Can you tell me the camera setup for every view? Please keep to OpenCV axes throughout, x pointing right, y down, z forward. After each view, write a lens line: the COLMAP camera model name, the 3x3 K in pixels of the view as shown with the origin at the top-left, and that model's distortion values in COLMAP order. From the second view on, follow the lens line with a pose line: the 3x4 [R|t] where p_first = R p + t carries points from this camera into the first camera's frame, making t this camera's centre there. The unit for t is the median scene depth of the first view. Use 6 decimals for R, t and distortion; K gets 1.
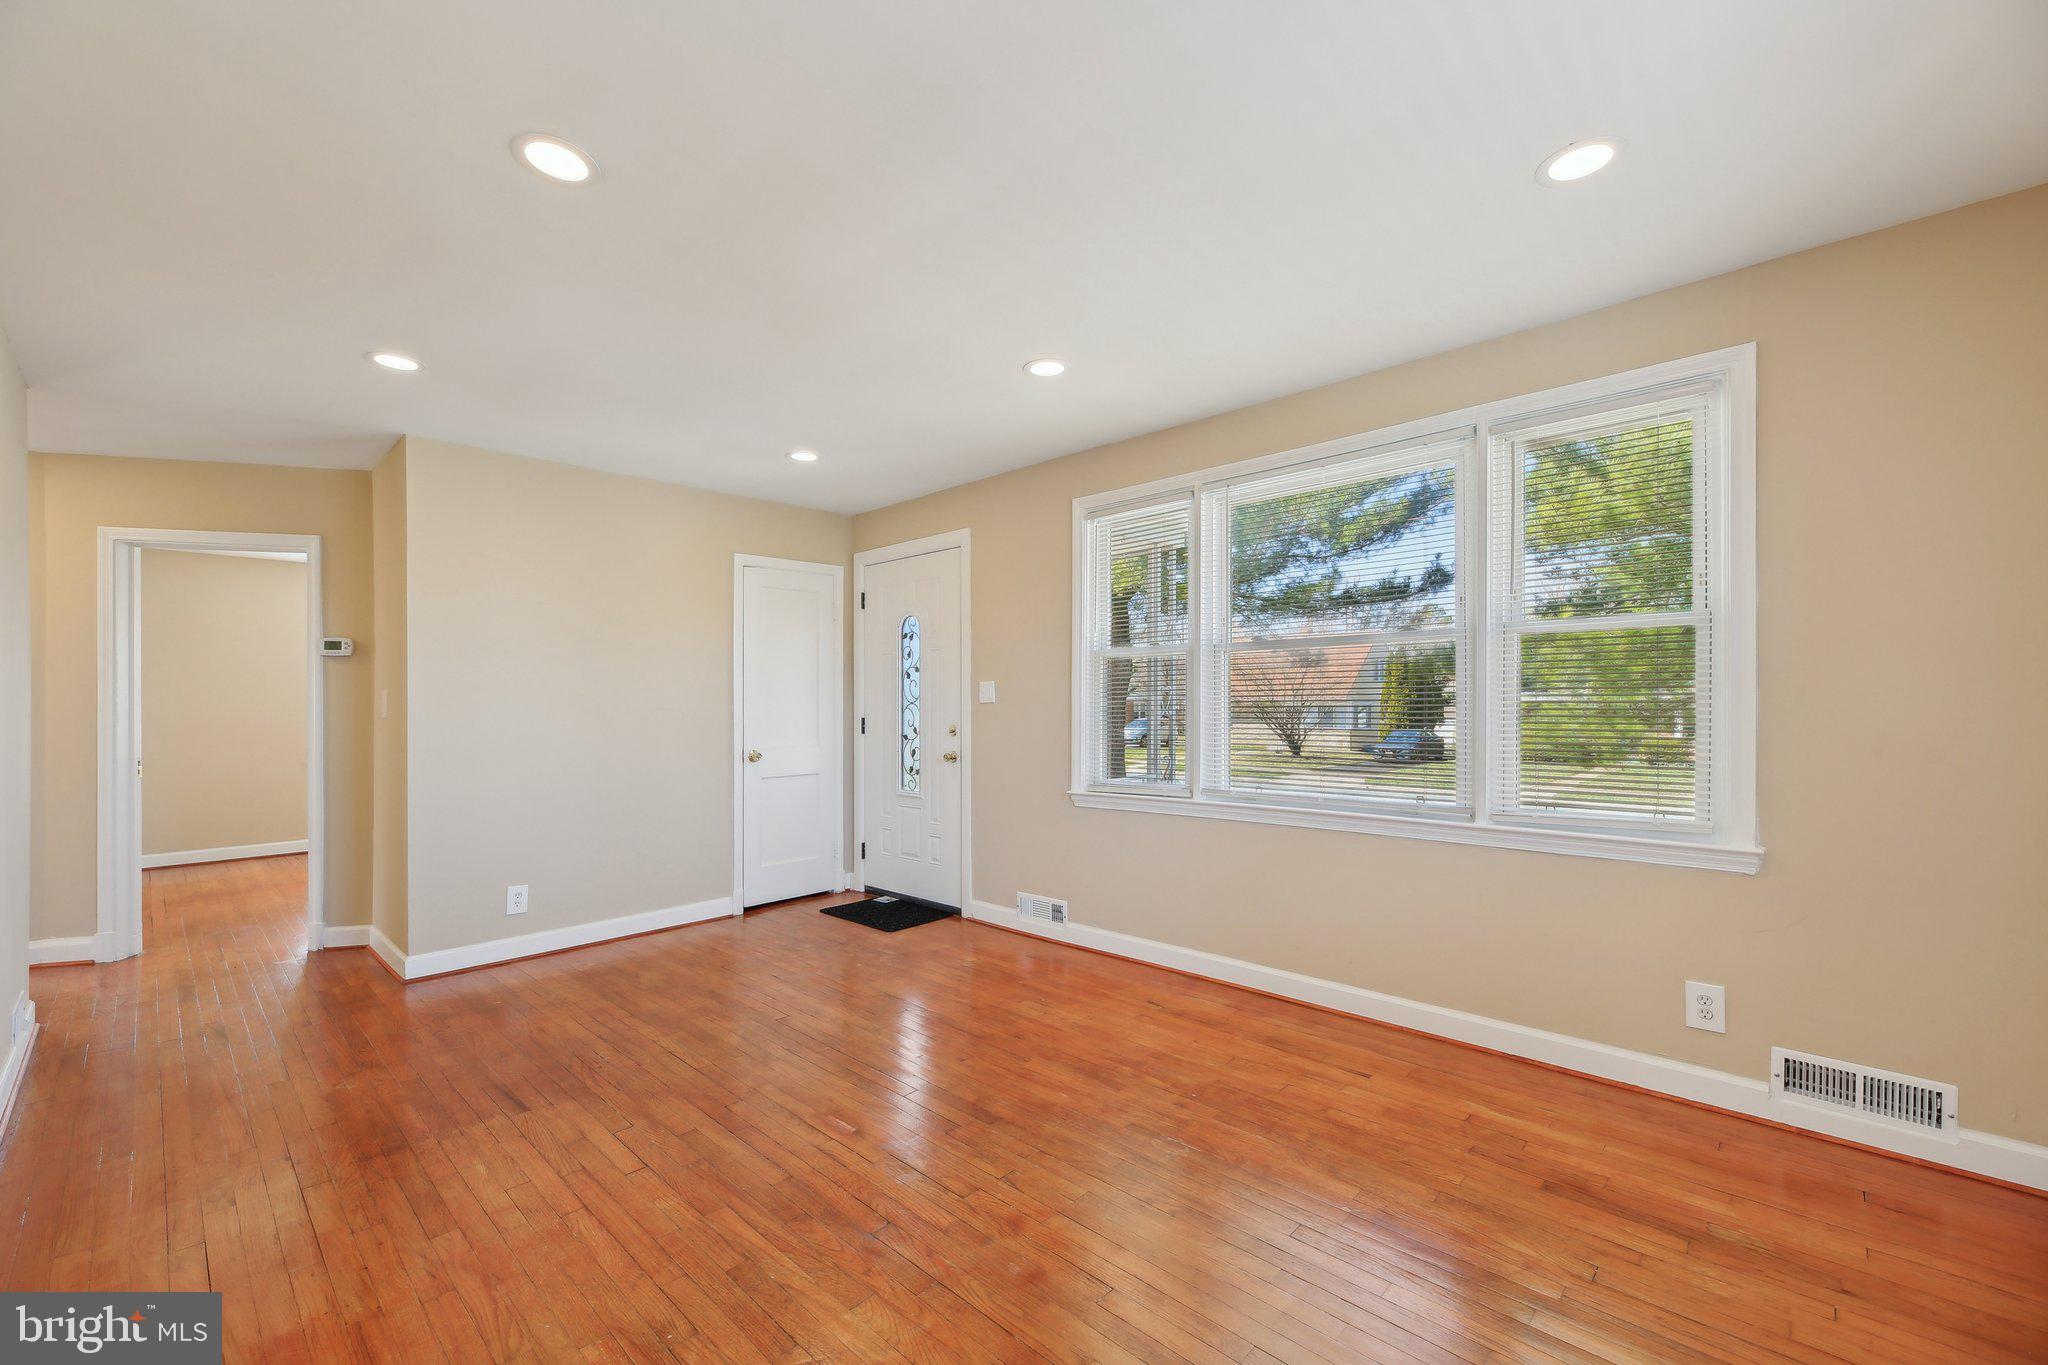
lens RADIAL K [[840.8, 0, 994.3], [0, 840.8, 693.3], [0, 0, 1]] dist [0.001144, -0.000357]
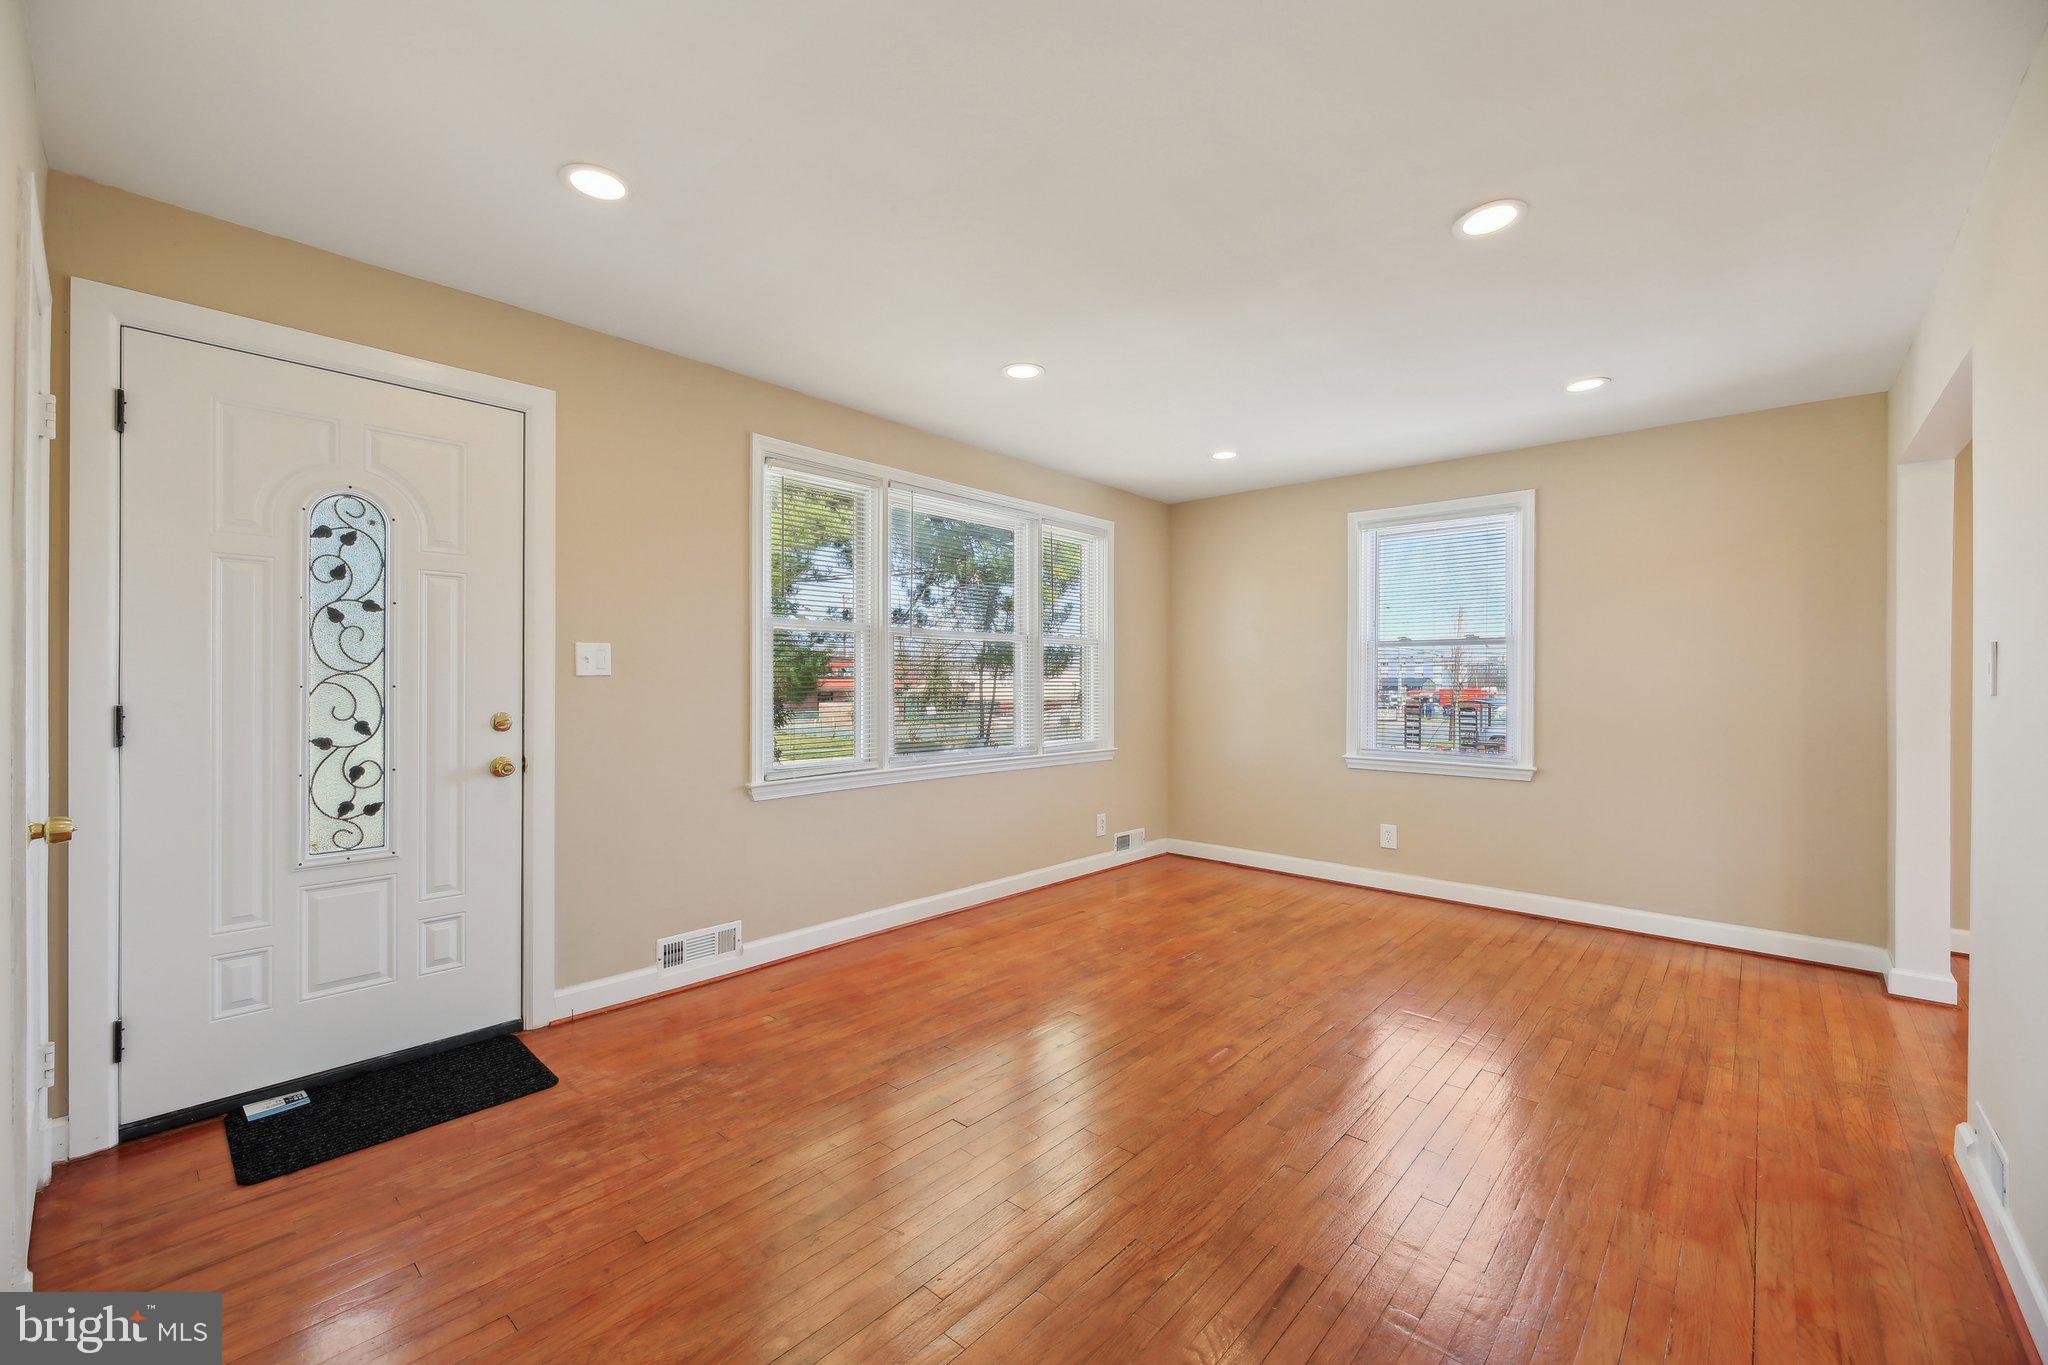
lens RADIAL K [[840.8, 0, 1027.9], [0, 840.8, 679.2], [0, 0, 1]] dist [0.001144, -0.000357]
pose [[-0.061793, 0.007586, 0.998060, -0.800338], [-0.020391, 0.999753, -0.008861, 0.015308], [-0.997881, -0.020899, -0.061623, 0.826994]]
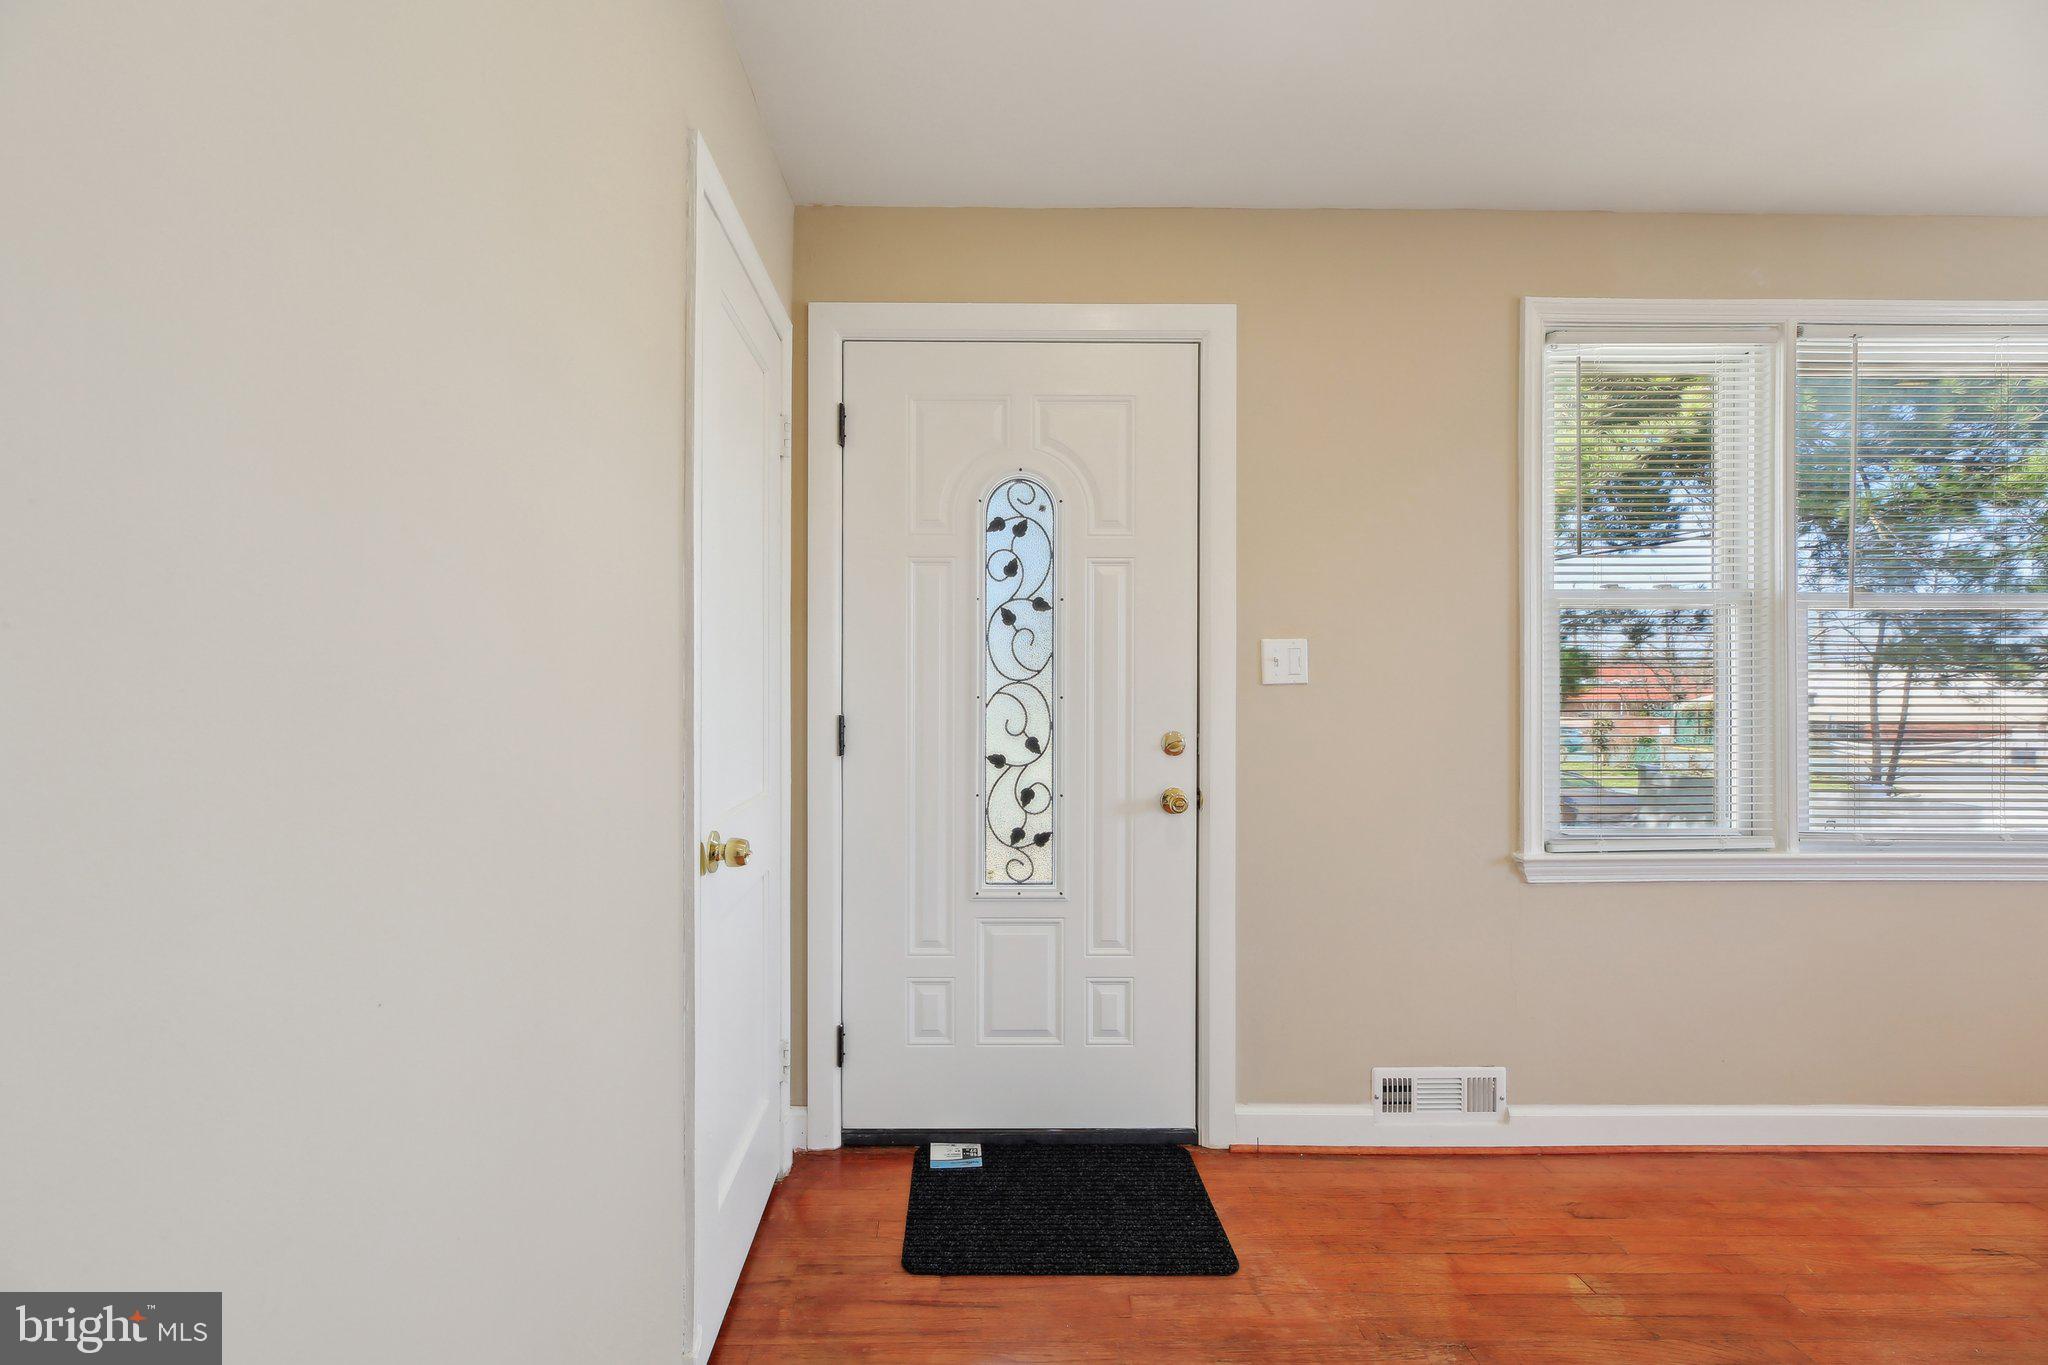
lens RADIAL K [[840.8, 0, 960.9], [0, 840.8, 690.5], [0, 0, 1]] dist [0.001144, -0.000357]
pose [[0.701051, 0.005281, 0.713092, -0.558180], [-0.019132, 0.999752, 0.011405, 0.015485], [-0.712855, -0.021638, 0.700978, 0.937475]]
